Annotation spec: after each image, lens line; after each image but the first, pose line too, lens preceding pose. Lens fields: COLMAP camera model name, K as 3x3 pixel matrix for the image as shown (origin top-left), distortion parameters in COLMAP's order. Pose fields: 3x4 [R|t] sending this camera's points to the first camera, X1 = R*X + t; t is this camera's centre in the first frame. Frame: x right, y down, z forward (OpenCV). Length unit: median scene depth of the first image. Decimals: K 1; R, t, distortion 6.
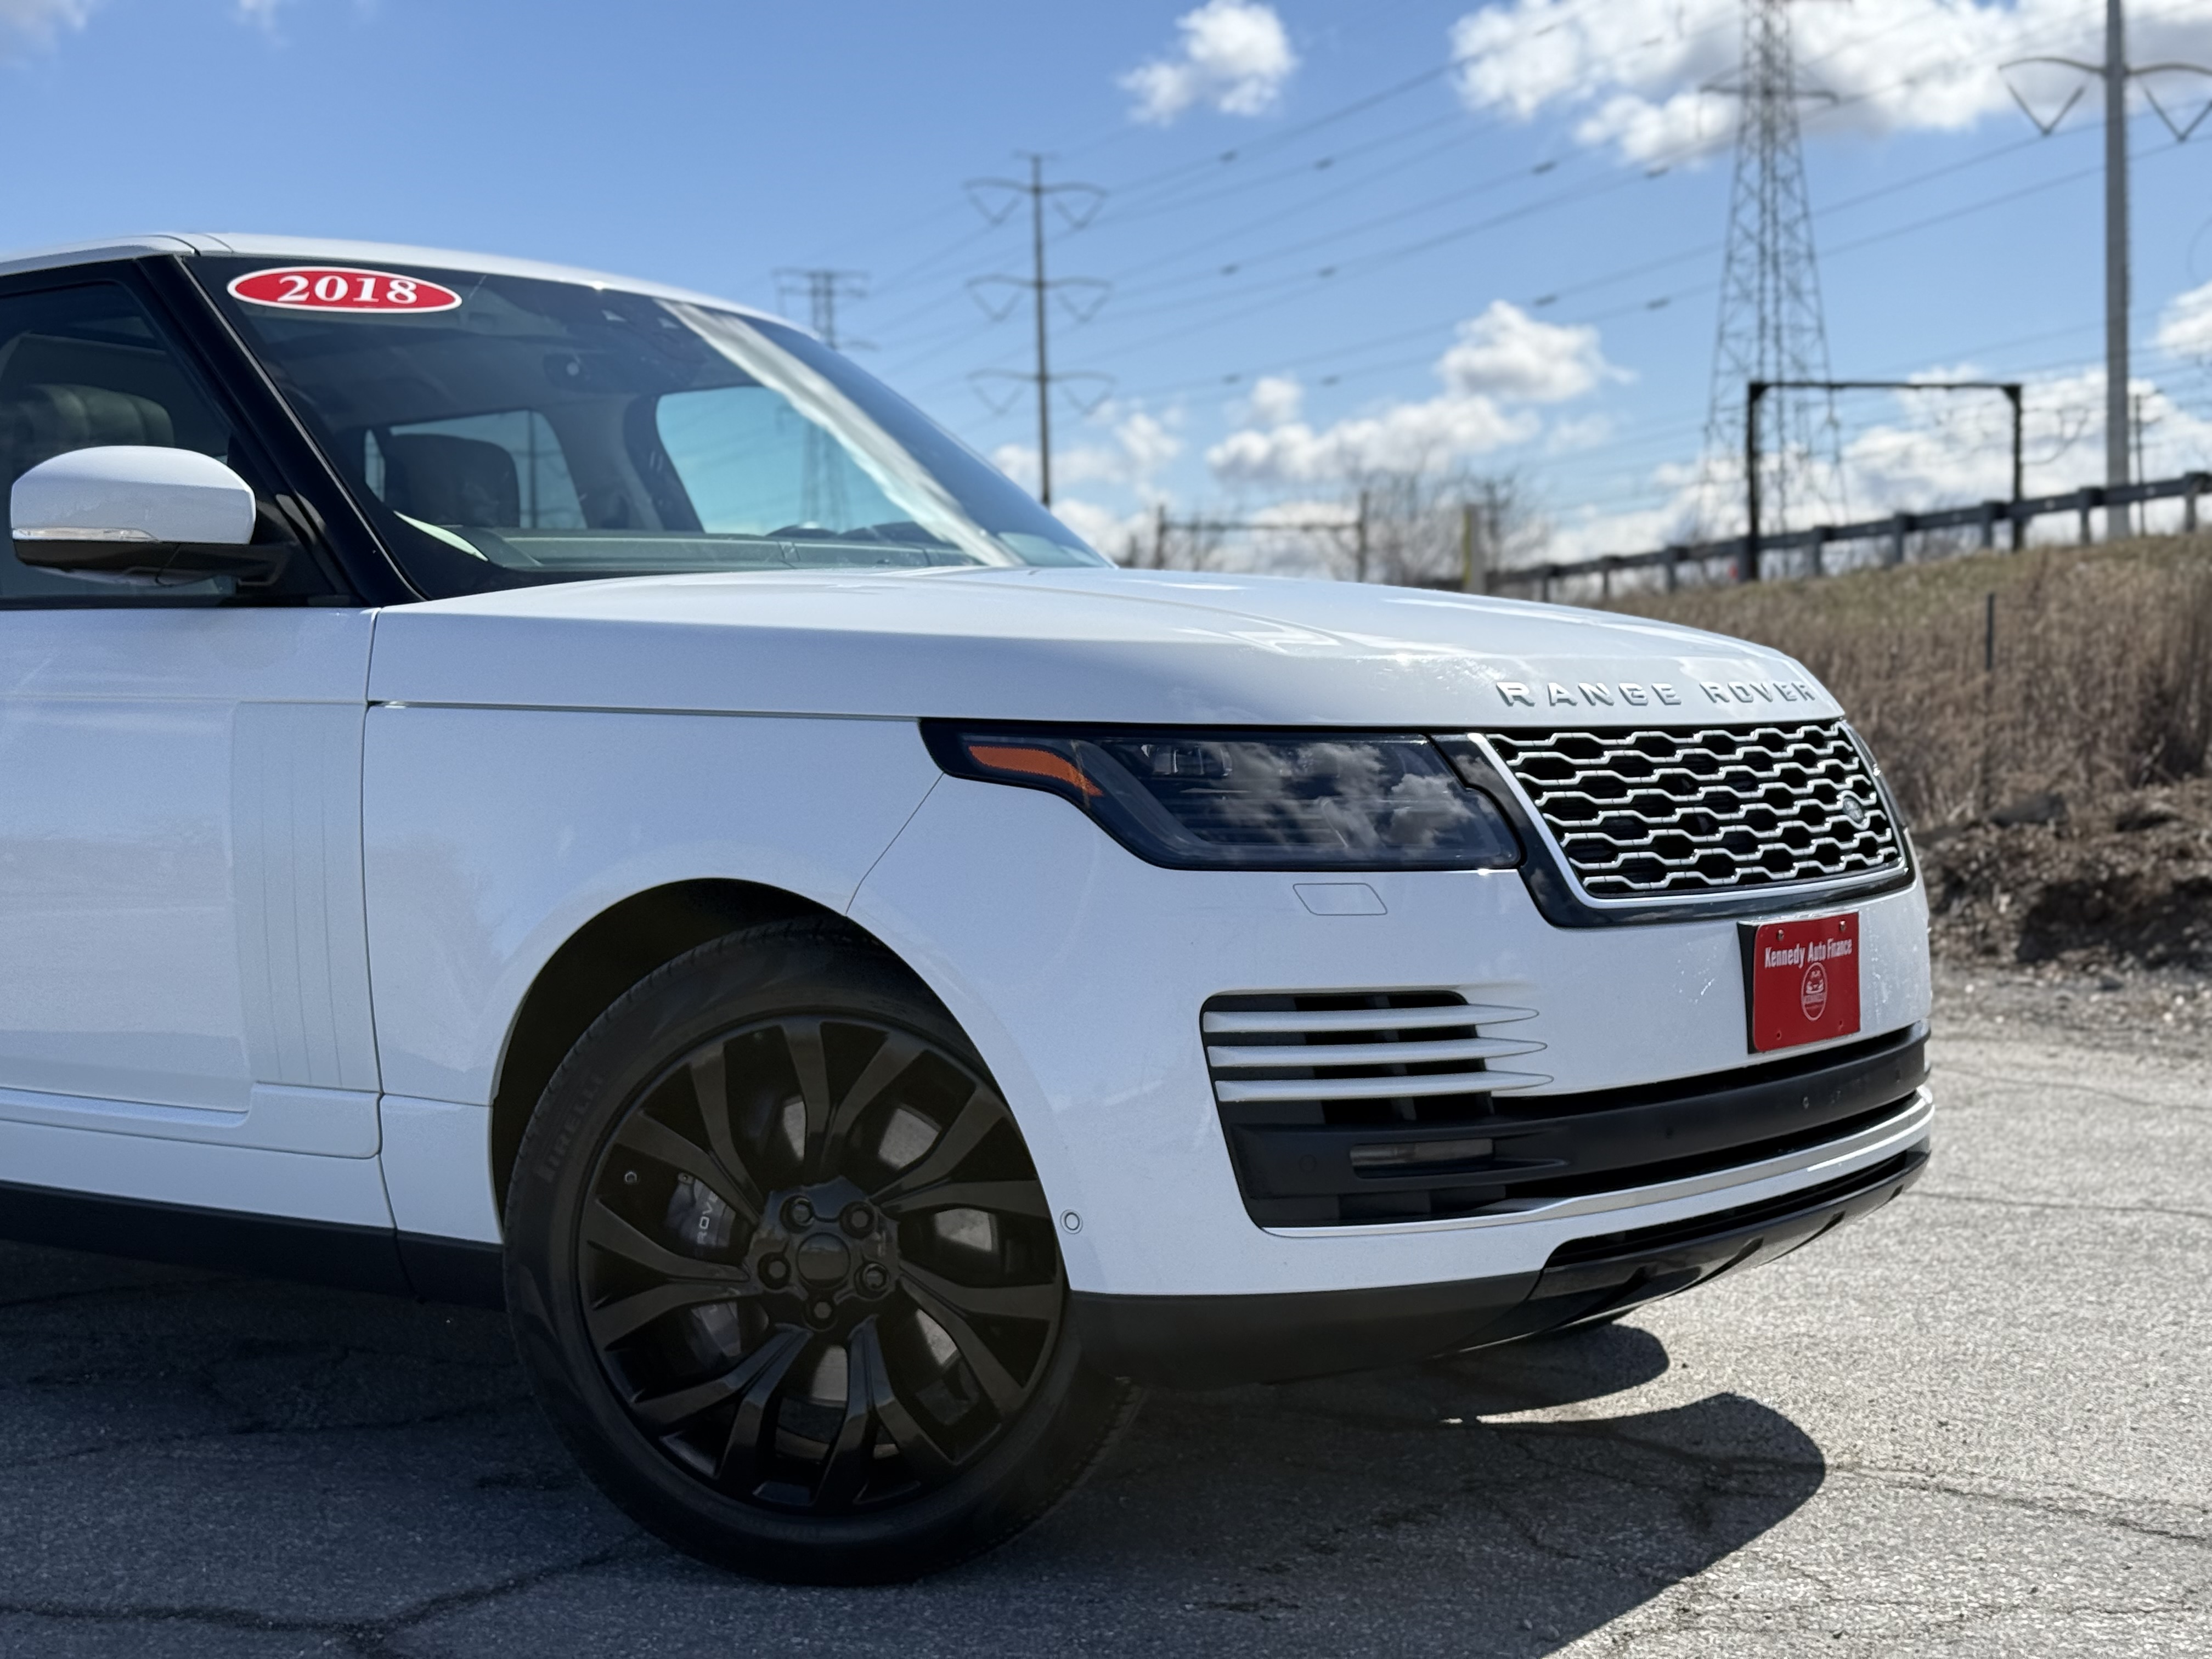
lens RADIAL K [[3164.8, 0, 1119.5], [0, 3164.8, 840.5], [0, 0, 1]] dist [0.116025, 0.000000]
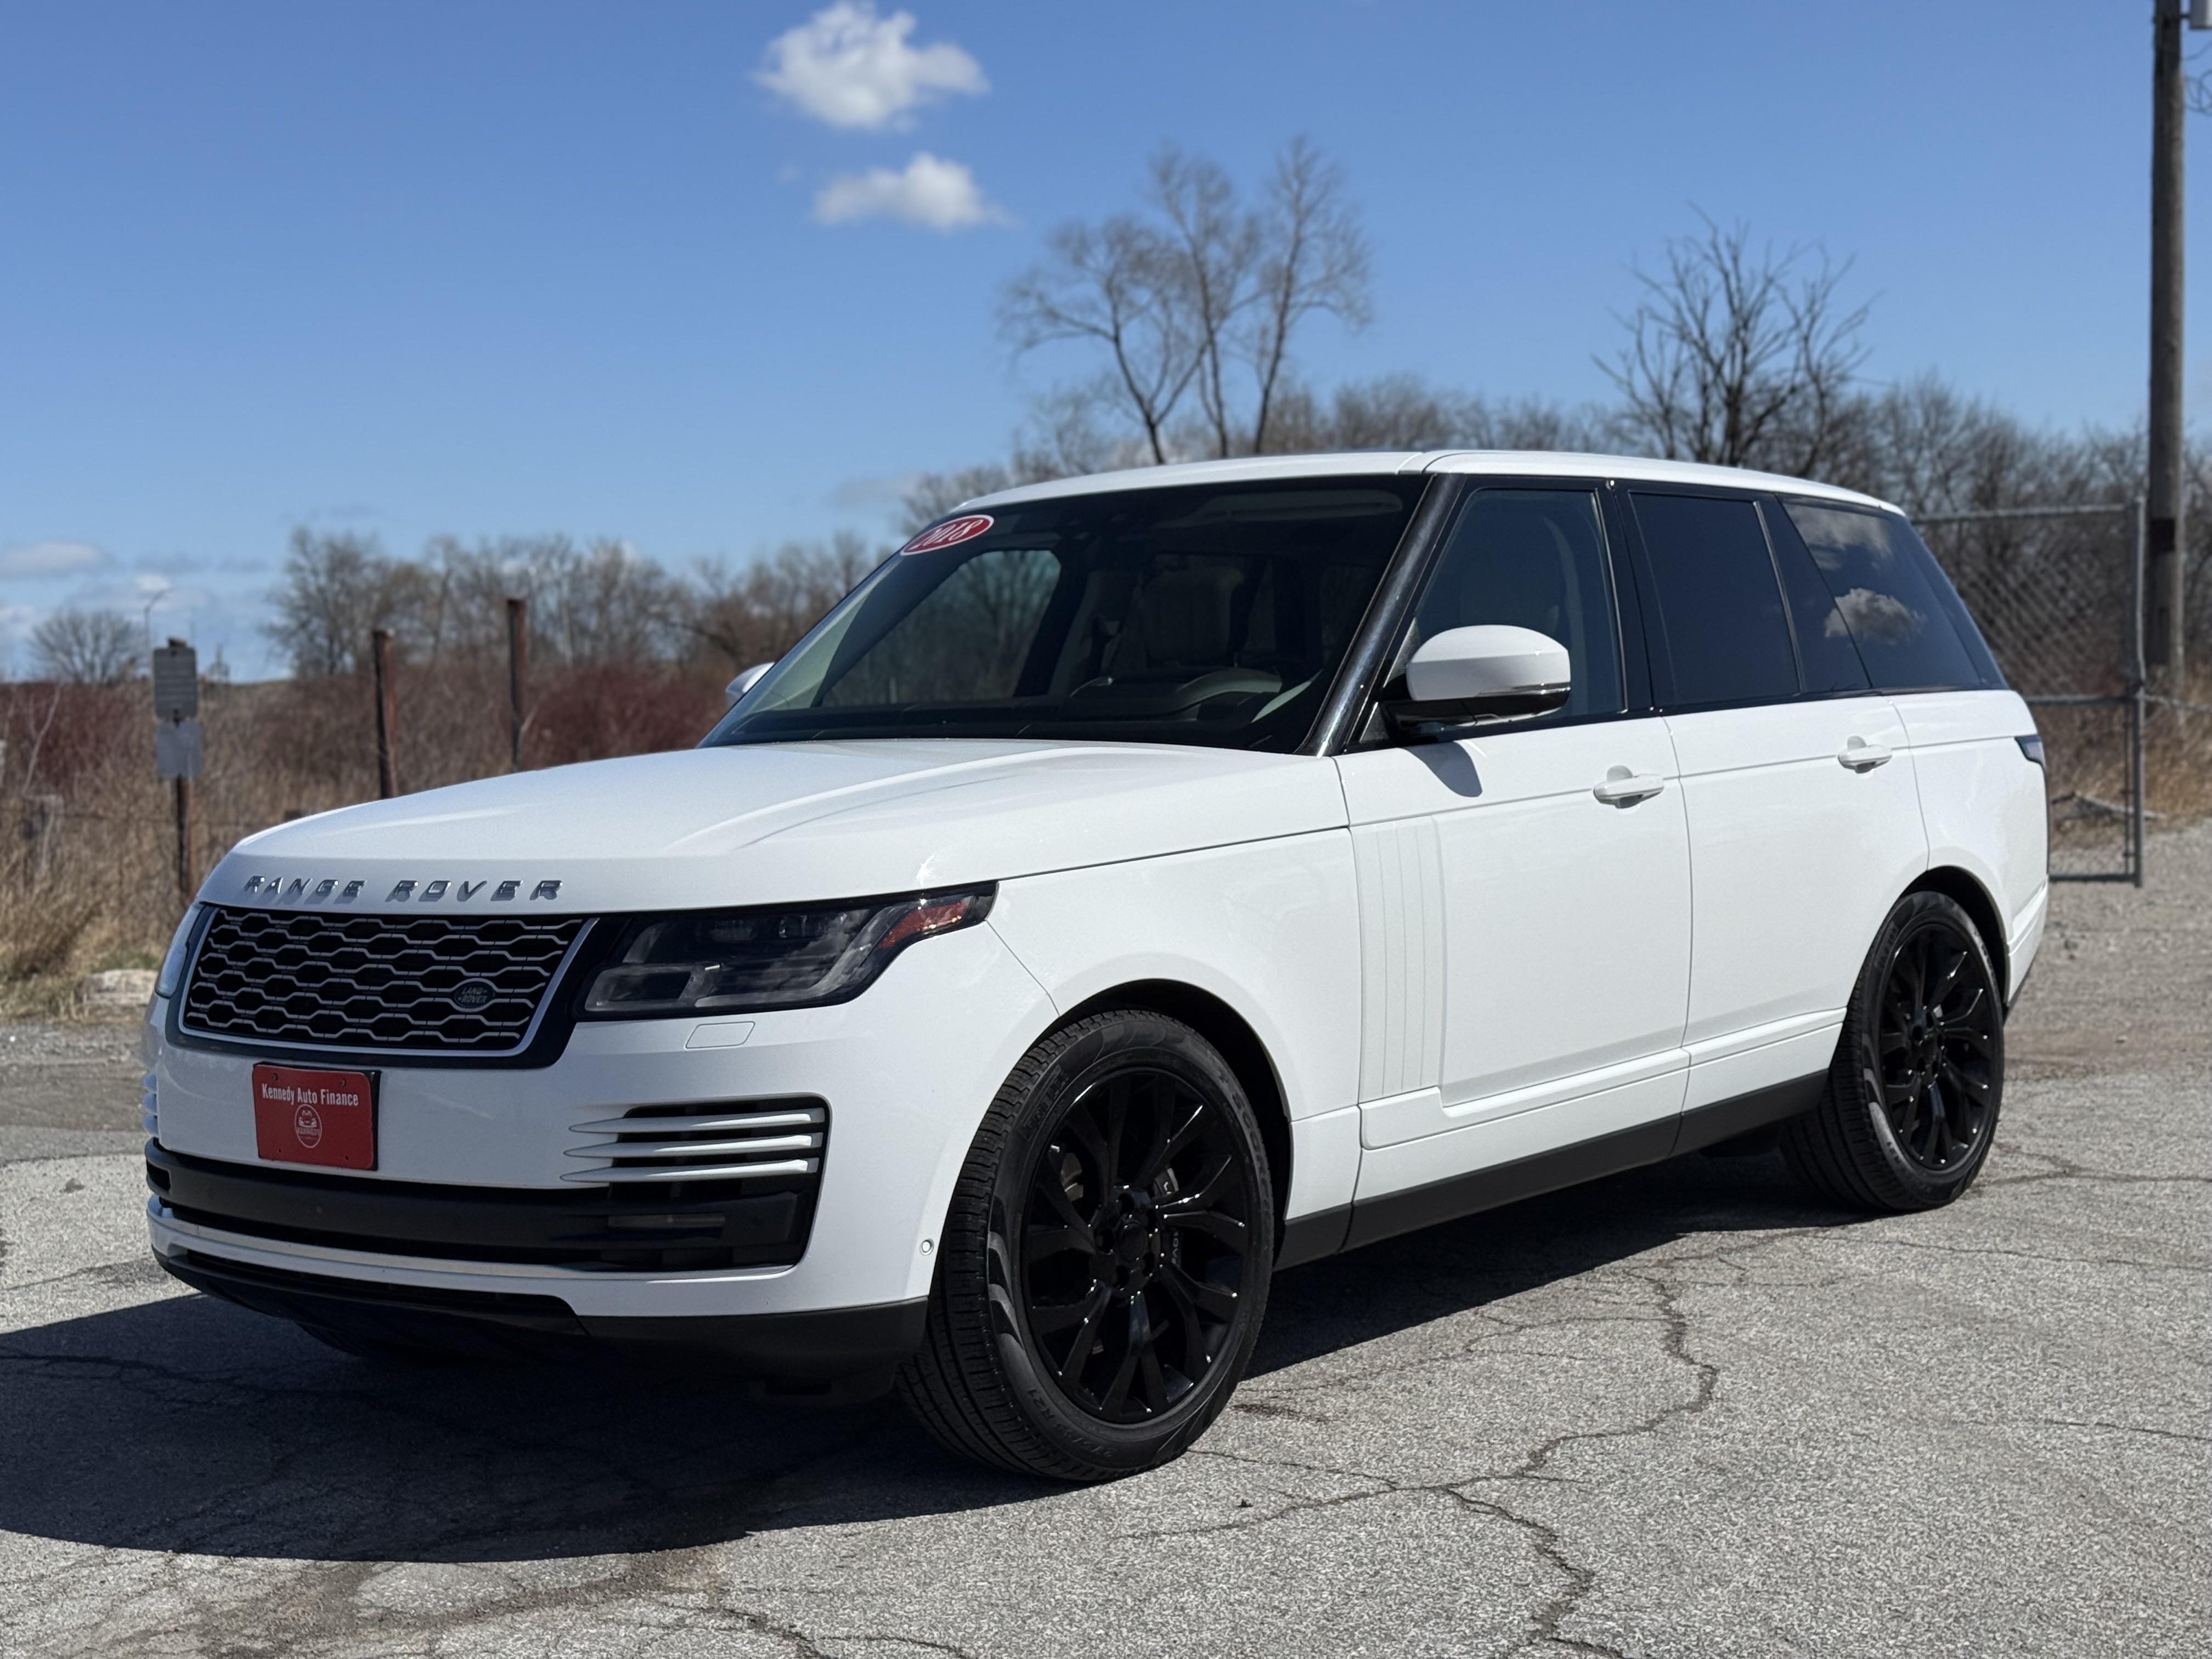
lens RADIAL K [[3164.8, 0, 1100.7], [0, 3164.8, 834.6], [0, 0, 1]] dist [0.116025, 0.000000]
pose [[-0.059160, 0.068707, -0.995881, 1.517121], [0.002037, 0.997635, 0.068707, -0.163677], [0.998246, 0.002036, -0.059160, 1.423534]]
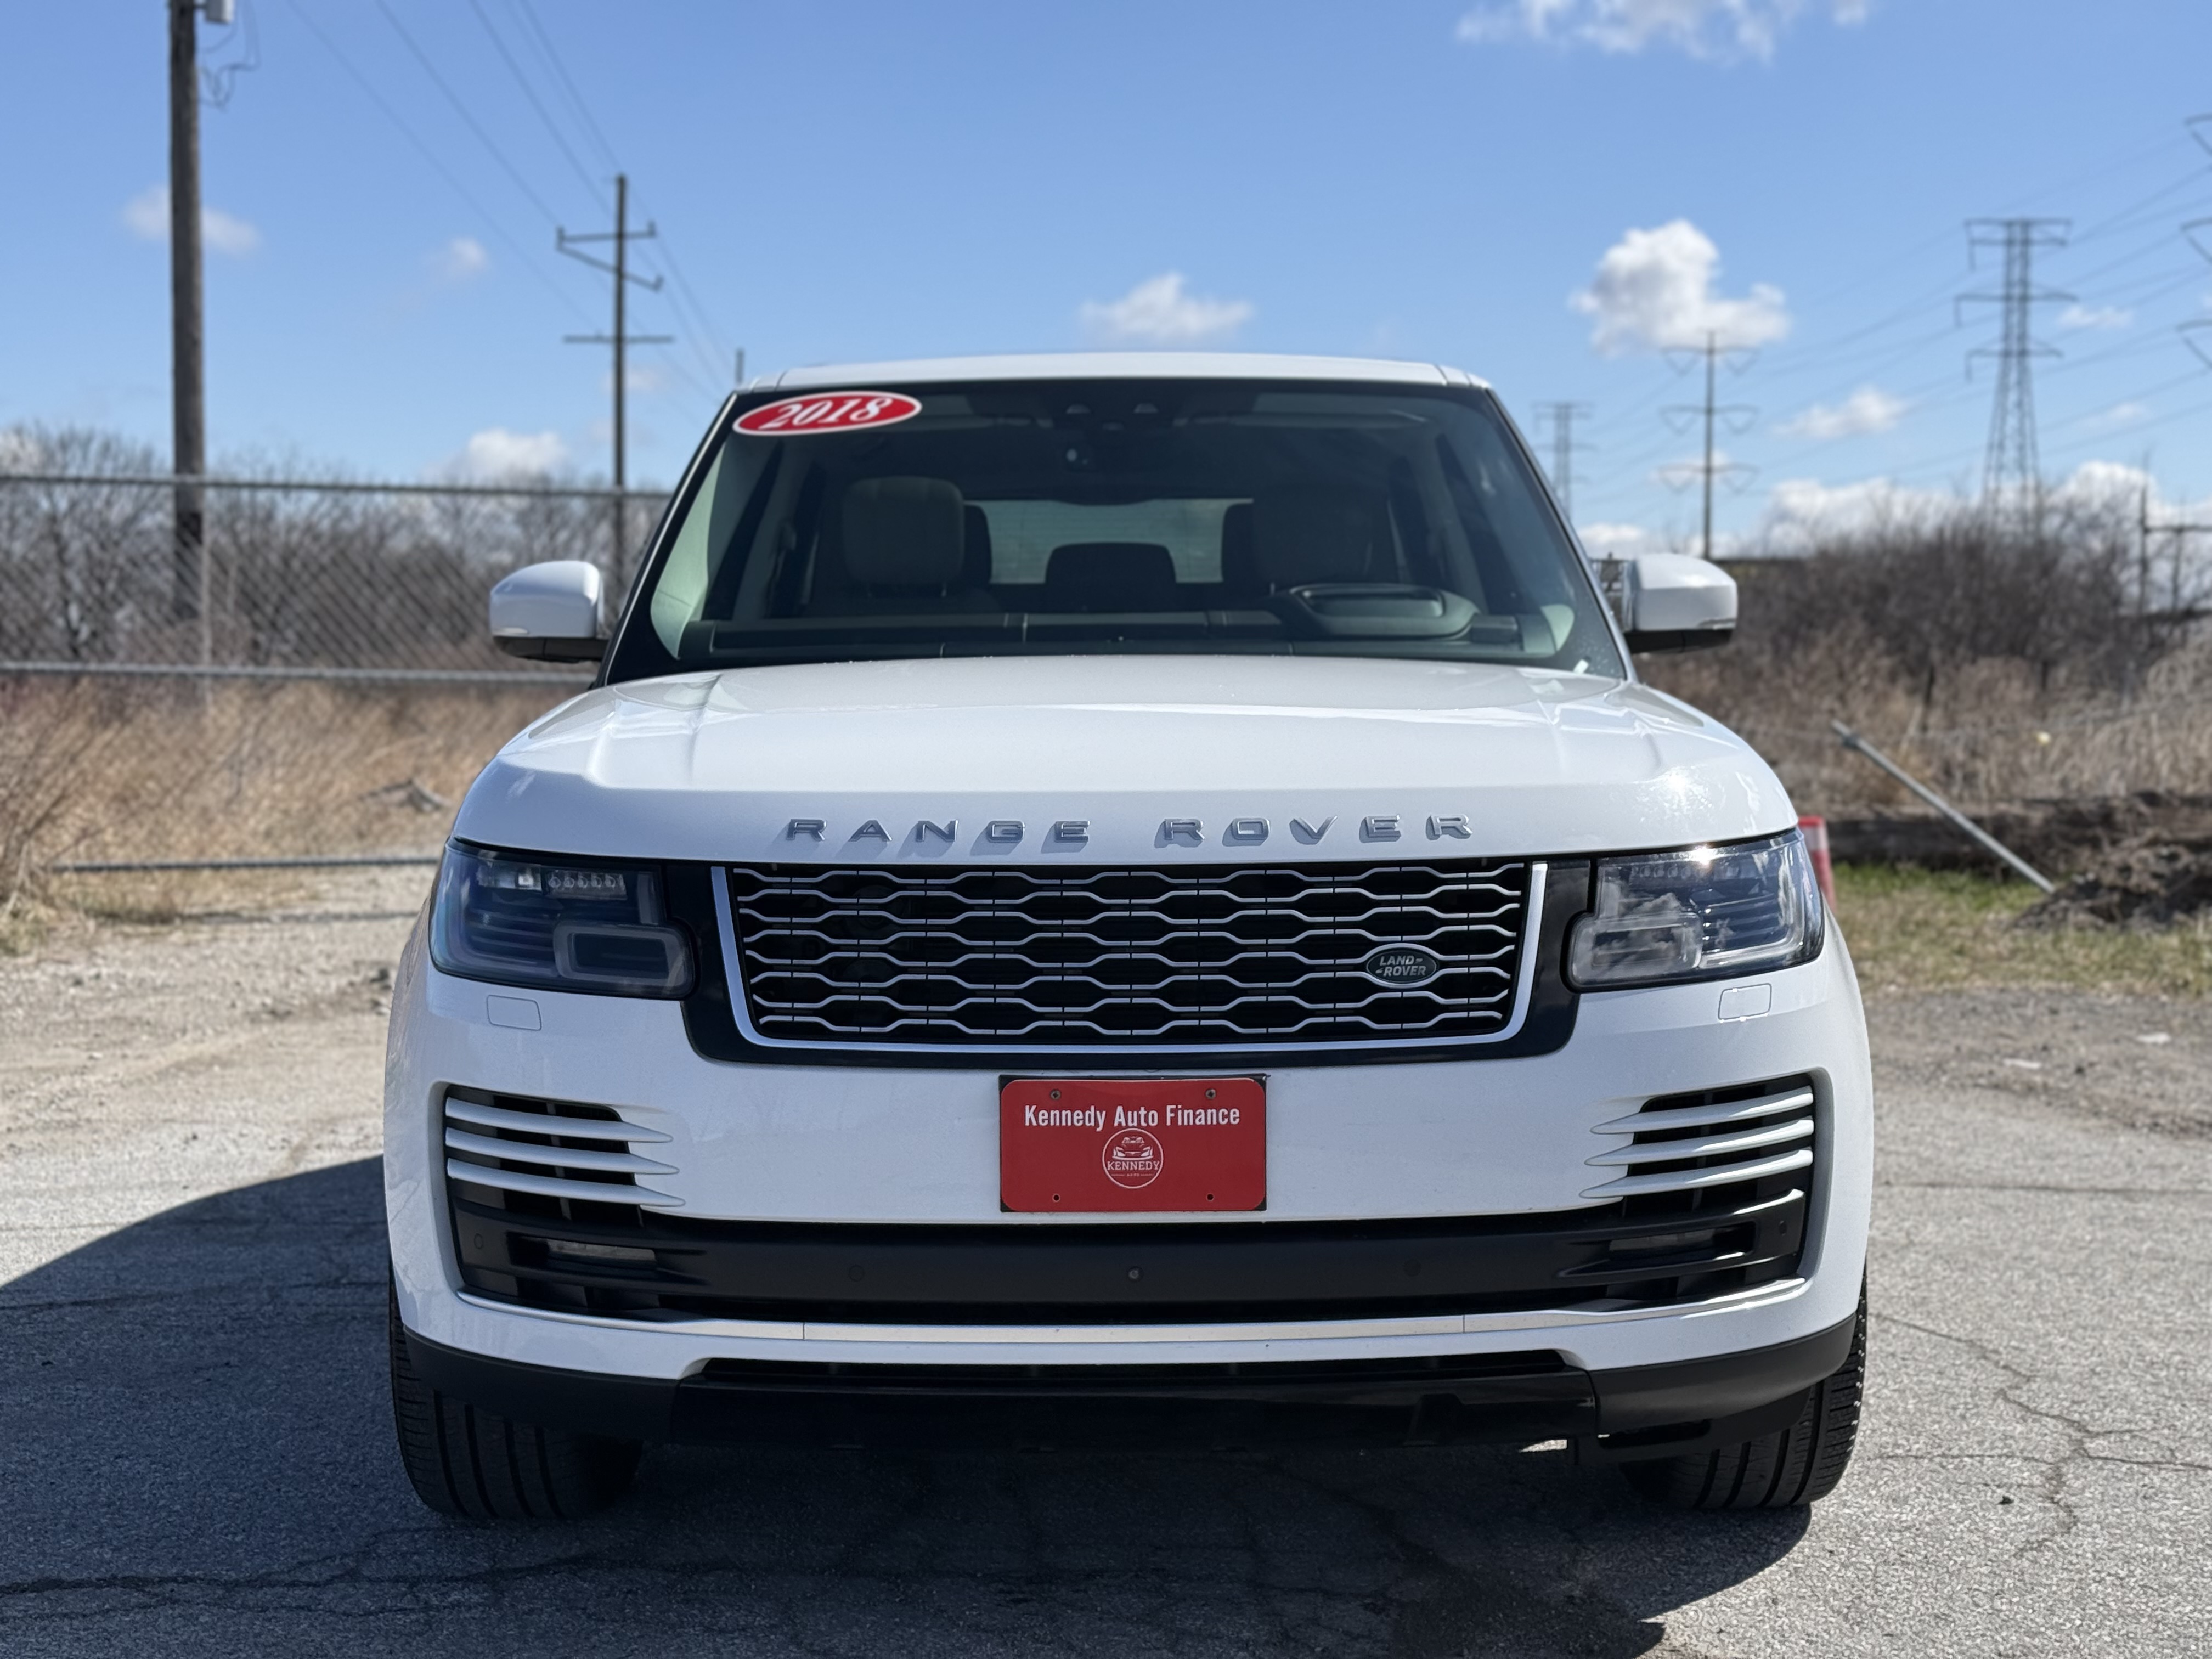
lens RADIAL K [[3164.8, 0, 1113.2], [0, 3164.8, 881.0], [0, 0, 1]] dist [0.116025, 0.000000]
pose [[0.603991, 0.075574, -0.793400, 0.965319], [-0.034244, 0.997036, 0.068901, -0.100146], [0.796255, -0.014446, 0.604788, 0.437705]]
